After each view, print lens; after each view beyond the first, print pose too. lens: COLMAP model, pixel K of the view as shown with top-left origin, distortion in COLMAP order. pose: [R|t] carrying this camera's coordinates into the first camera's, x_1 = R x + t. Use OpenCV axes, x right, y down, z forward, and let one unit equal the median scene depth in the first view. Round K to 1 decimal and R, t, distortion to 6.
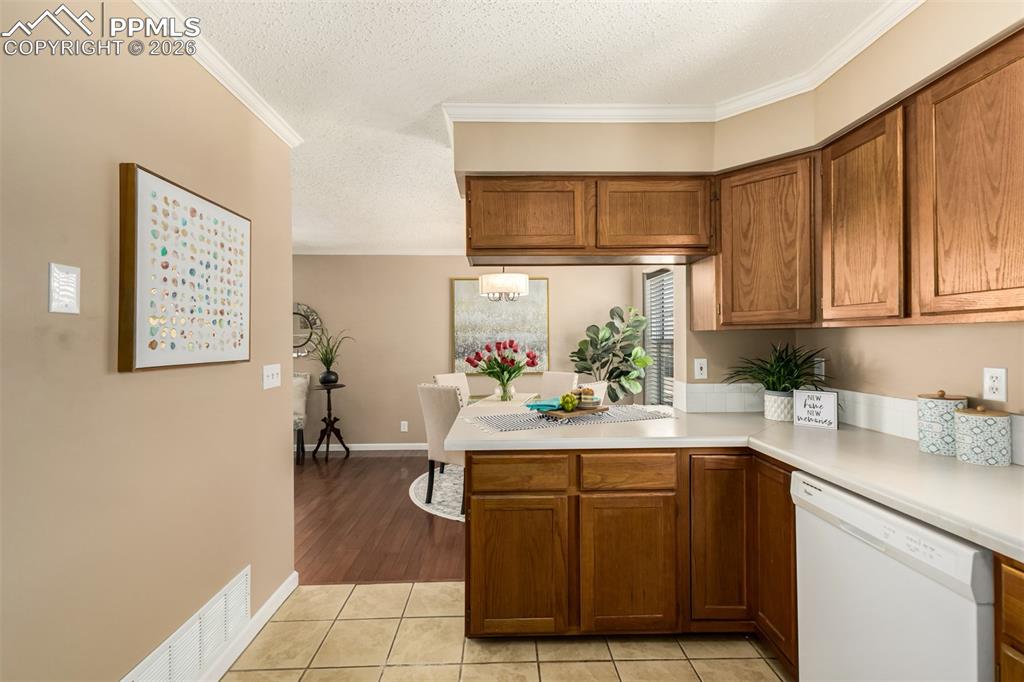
lens RADIAL K [[447.6, 0, 512.0], [0, 447.6, 341.0], [0, 0, 1]] dist [0.004043, 0.000316]
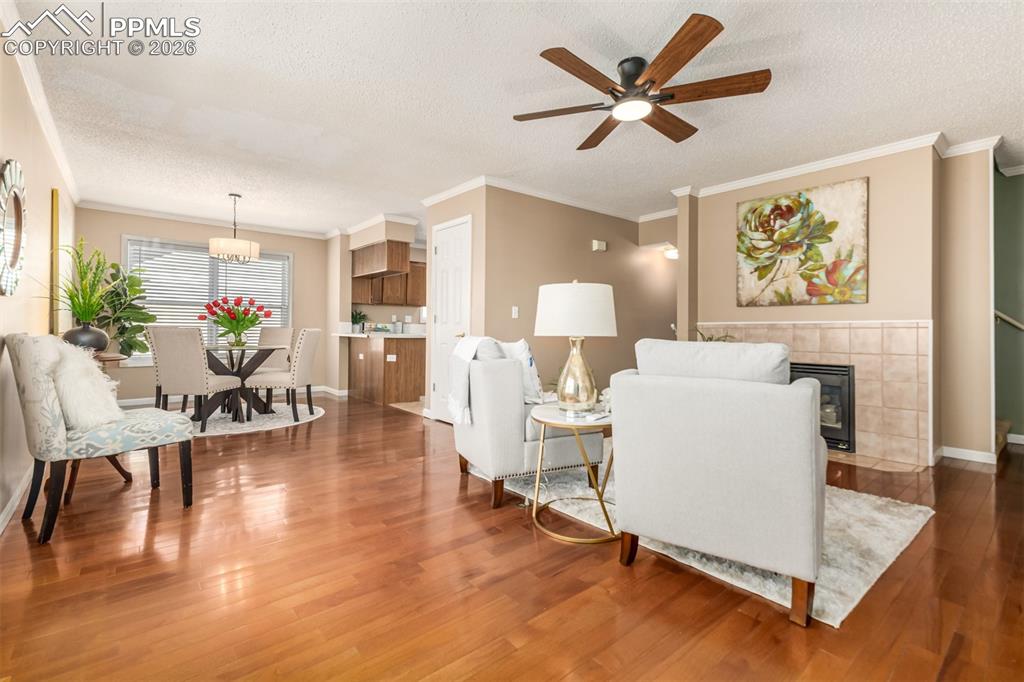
lens RADIAL K [[468.9, 0, 510.0], [0, 468.9, 325.3], [0, 0, 1]] dist [0.031348, 0.000182]
pose [[-0.600718, 0.005088, 0.799445, -3.022042], [-0.006413, 0.999917, -0.011183, 0.173336], [-0.799436, -0.011845, -0.600635, 2.411104]]
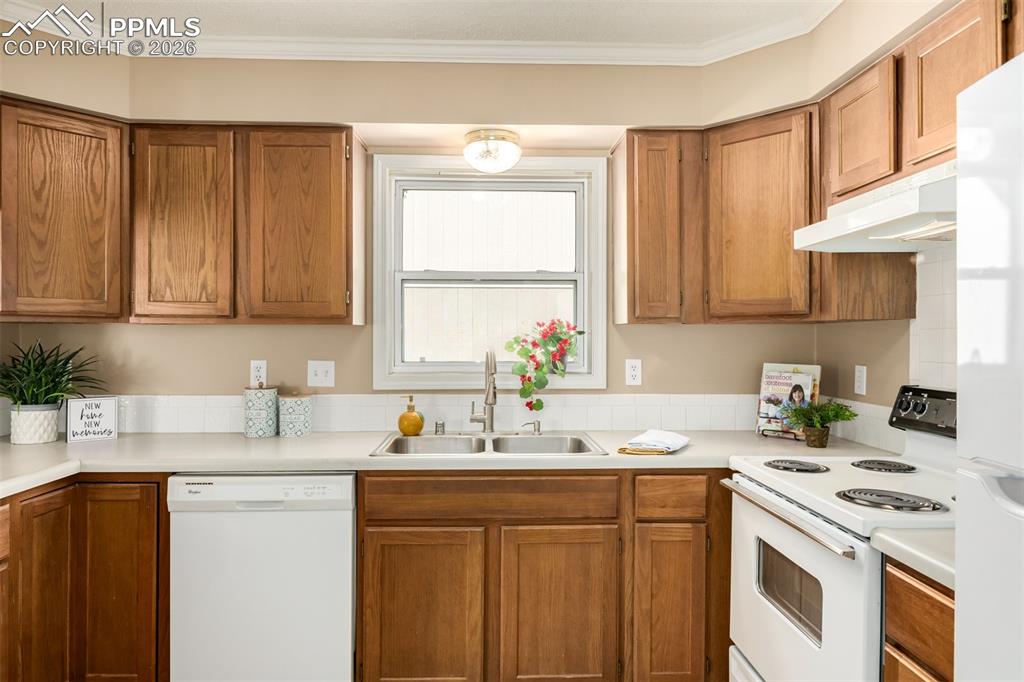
lens RADIAL K [[654.2, 0, 512.0], [0, 654.2, 341.0], [0, 0, 1]] dist [-0.003989, -0.002807]
pose [[-0.010924, 0.003487, 0.999934, -0.592209], [-0.000970, 0.999993, -0.003498, 0.008702], [-0.999940, -0.001008, -0.010920, 0.239506]]
